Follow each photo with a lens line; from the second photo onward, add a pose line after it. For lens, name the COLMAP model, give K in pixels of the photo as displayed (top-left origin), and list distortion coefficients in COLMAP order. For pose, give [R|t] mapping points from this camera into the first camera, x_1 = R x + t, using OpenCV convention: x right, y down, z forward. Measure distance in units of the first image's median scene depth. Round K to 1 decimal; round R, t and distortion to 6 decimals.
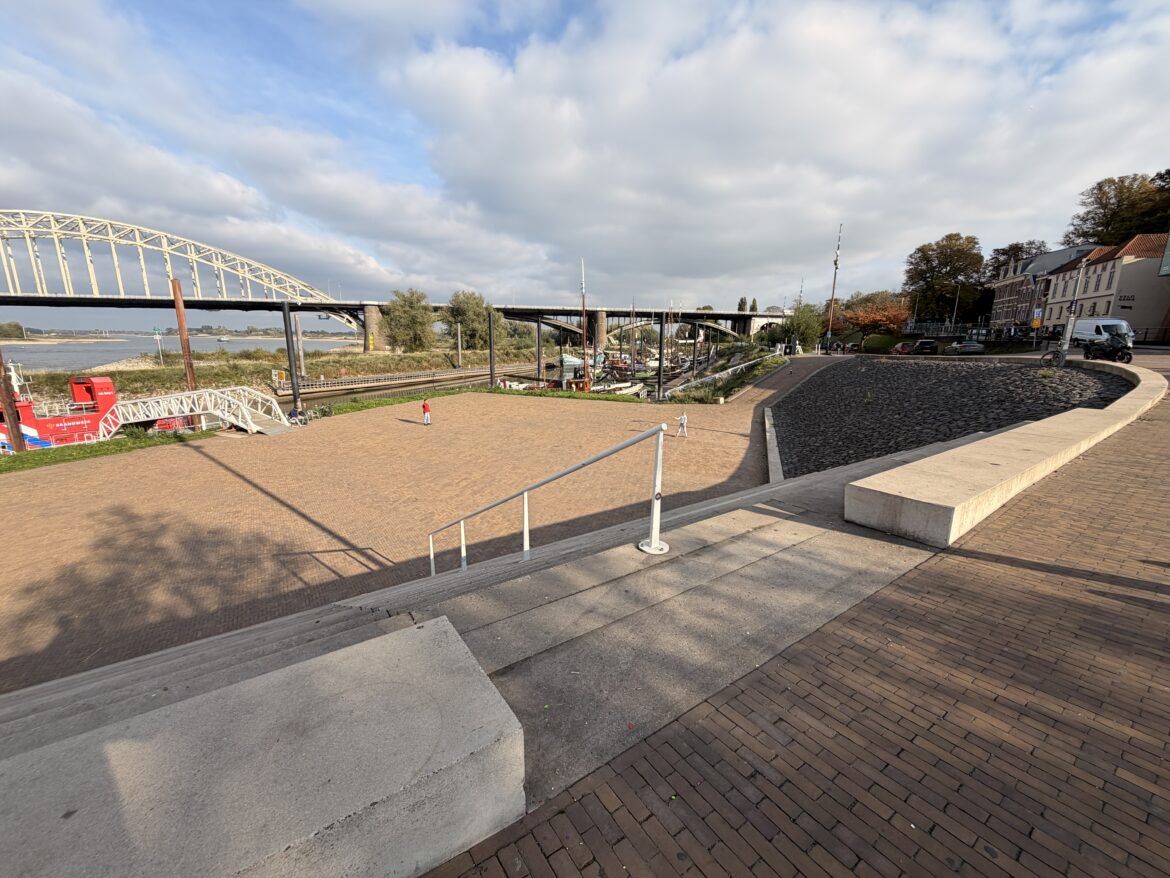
lens RADIAL K [[467.2, 0, 585.0], [0, 467.2, 439.0], [0, 0, 1]] dist [-0.000845, 0.000769]
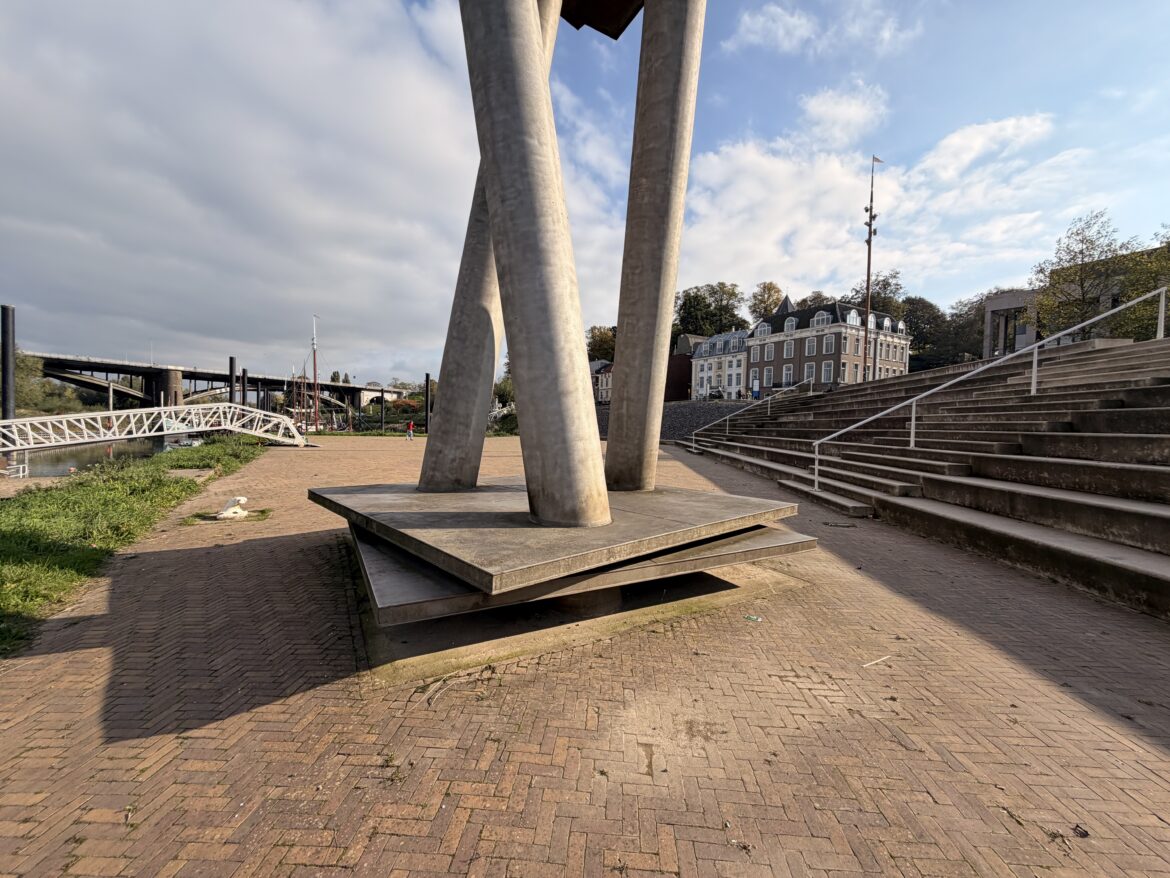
lens RADIAL K [[467.4, 0, 584.1], [0, 467.4, 433.9], [0, 0, 1]] dist [-0.000109, 0.000054]
pose [[0.635915, -0.006975, 0.771727, -0.301237], [0.142677, 0.983785, -0.108677, 0.042889], [-0.758456, 0.179217, 0.626599, -0.027032]]
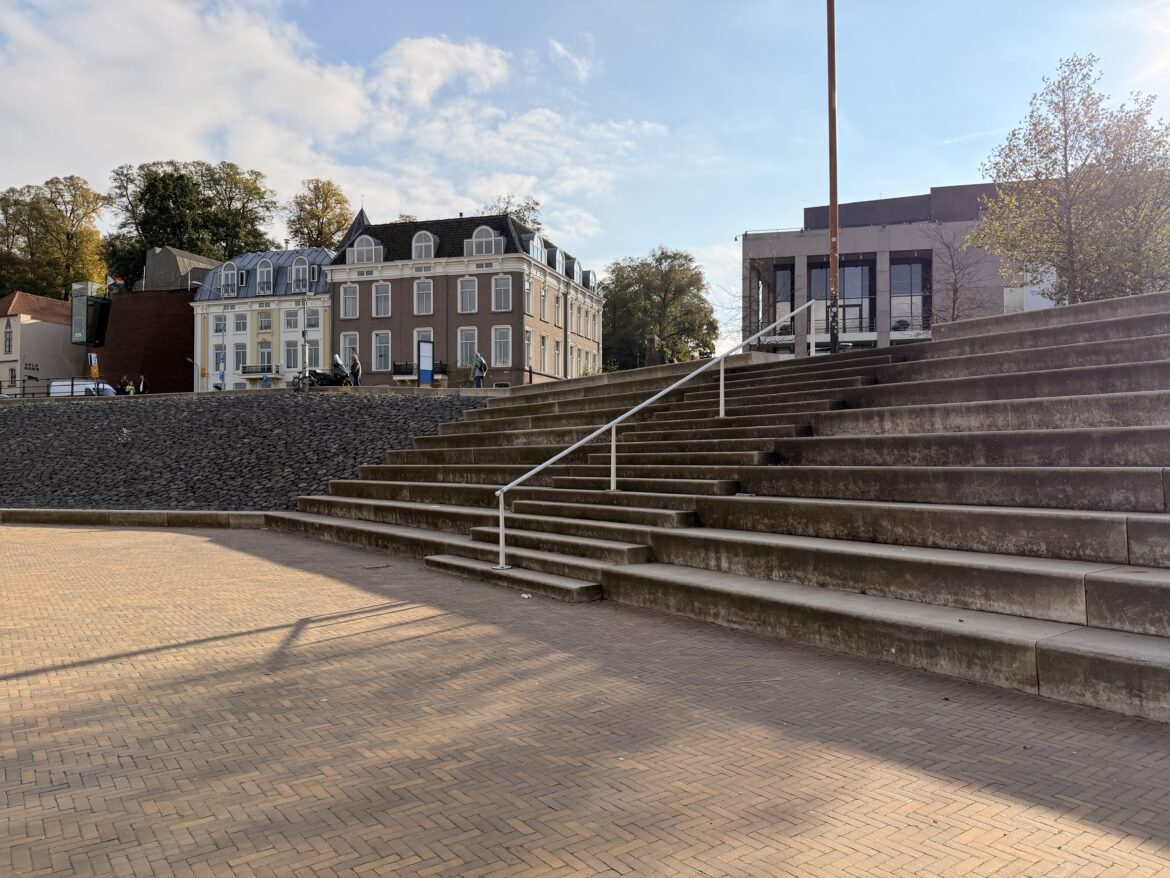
lens RADIAL K [[817.7, 0, 593.9], [0, 817.7, 435.5], [0, 0, 1]] dist [0.113245, -0.173968]
pose [[-0.035414, 0.022993, 0.999108, -0.151163], [0.210870, 0.977399, -0.015019, 0.017353], [-0.976872, 0.210150, -0.039462, 0.091209]]
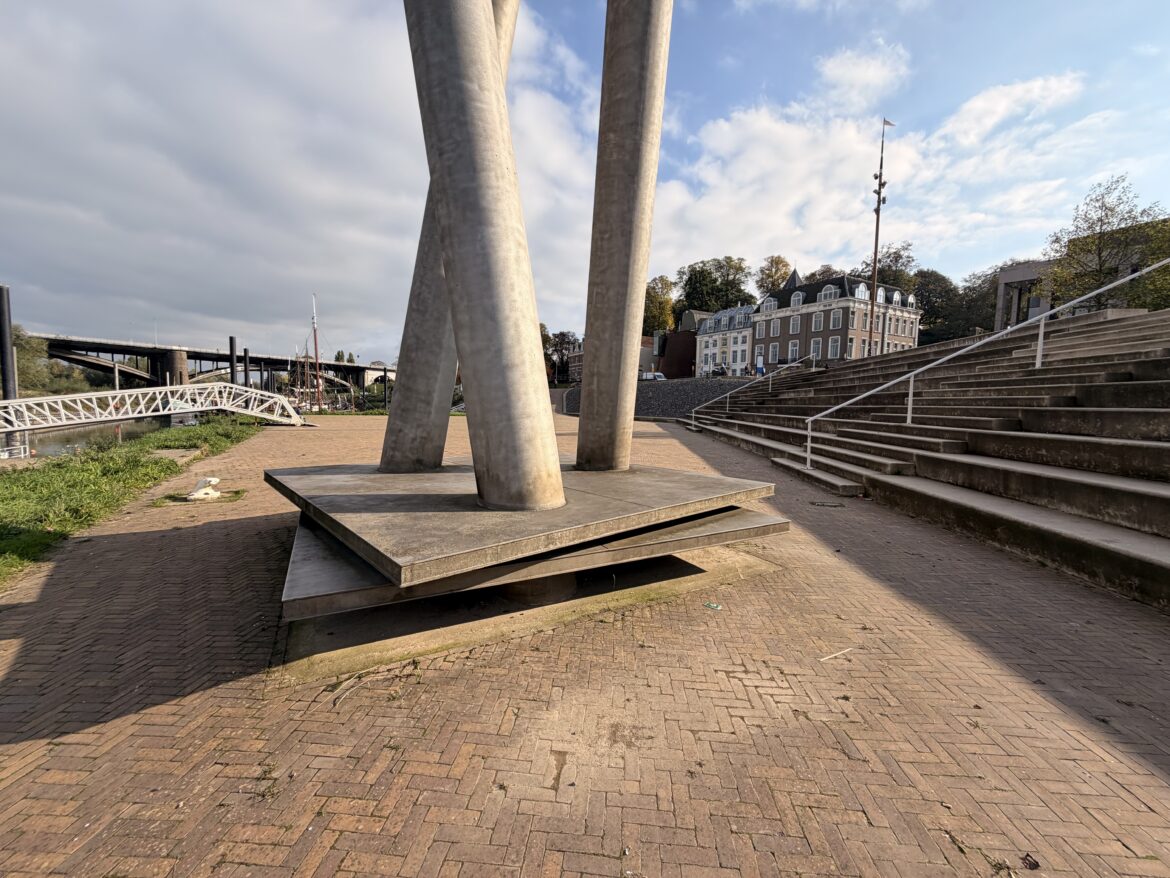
lens RADIAL K [[467.4, 0, 584.1], [0, 467.4, 433.9], [0, 0, 1]] dist [-0.000109, 0.000054]
pose [[0.644843, -0.045825, 0.762940, -0.296447], [0.146531, 0.987097, -0.064560, 0.043321], [-0.750138, 0.153425, 0.643237, -0.028526]]
